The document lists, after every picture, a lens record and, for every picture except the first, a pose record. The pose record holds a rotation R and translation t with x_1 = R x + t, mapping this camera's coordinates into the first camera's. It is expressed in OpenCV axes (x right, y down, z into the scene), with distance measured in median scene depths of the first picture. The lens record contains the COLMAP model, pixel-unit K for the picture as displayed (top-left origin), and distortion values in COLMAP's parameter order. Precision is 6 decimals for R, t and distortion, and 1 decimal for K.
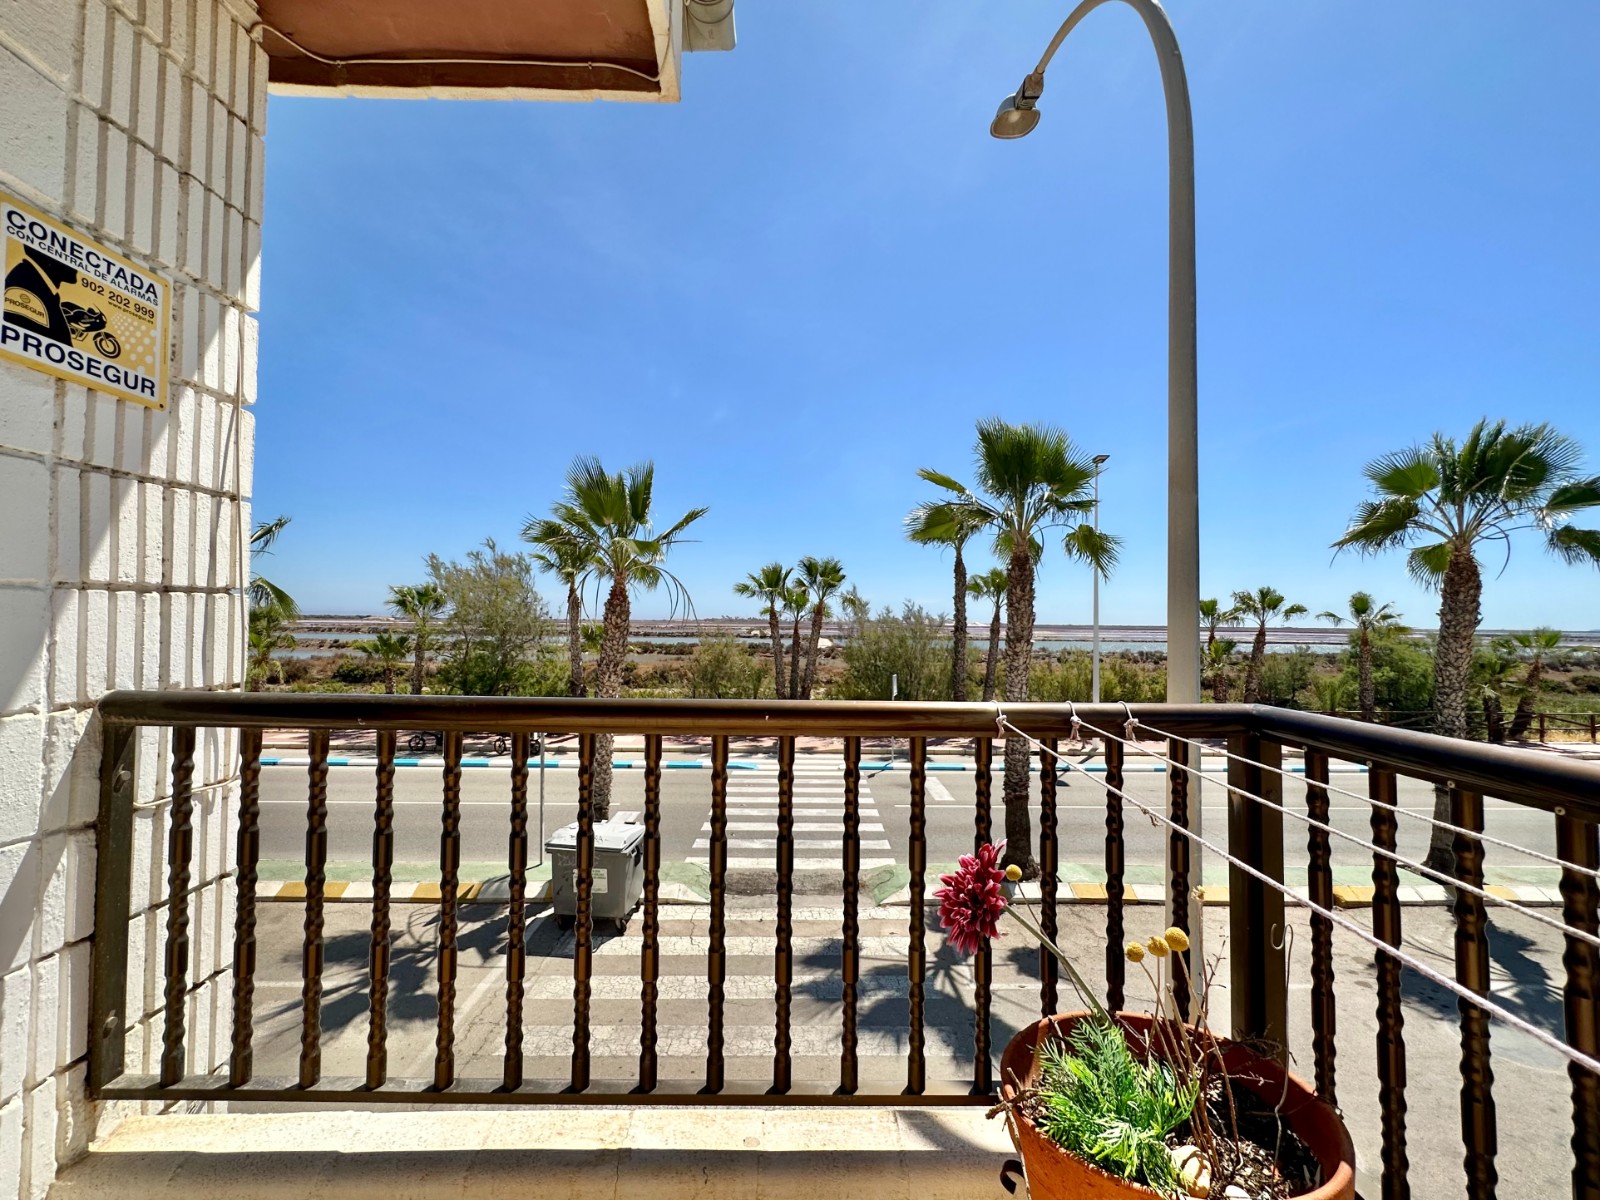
lens RADIAL K [[668.4, 0, 796.9], [0, 668.4, 596.9], [0, 0, 1]] dist [-0.003966, -0.000226]
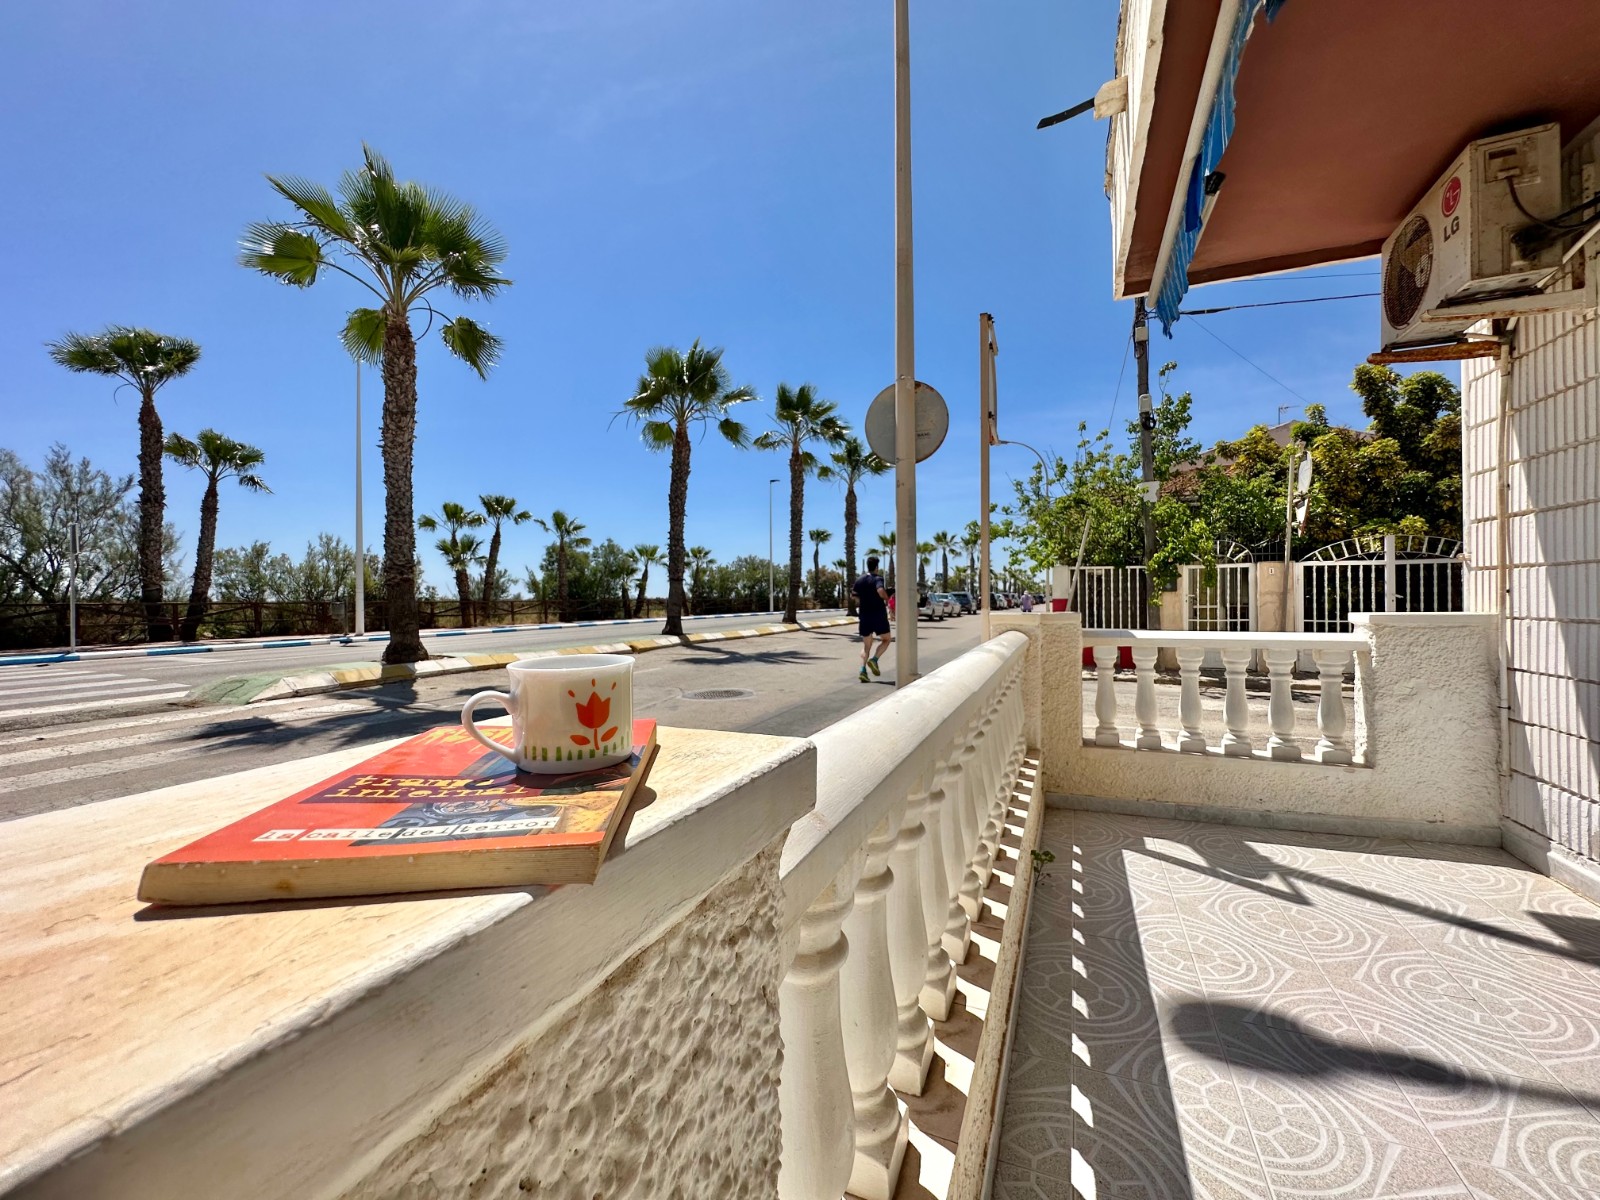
lens RADIAL K [[642.7, 0, 804.0], [0, 642.7, 599.0], [0, 0, 1]] dist [-0.003064, 0.001142]
pose [[0.407787, -0.017717, 0.912905, -0.128512], [-0.023062, 0.999293, 0.029695, 0.137577], [-0.912786, -0.033163, 0.407090, 0.054819]]
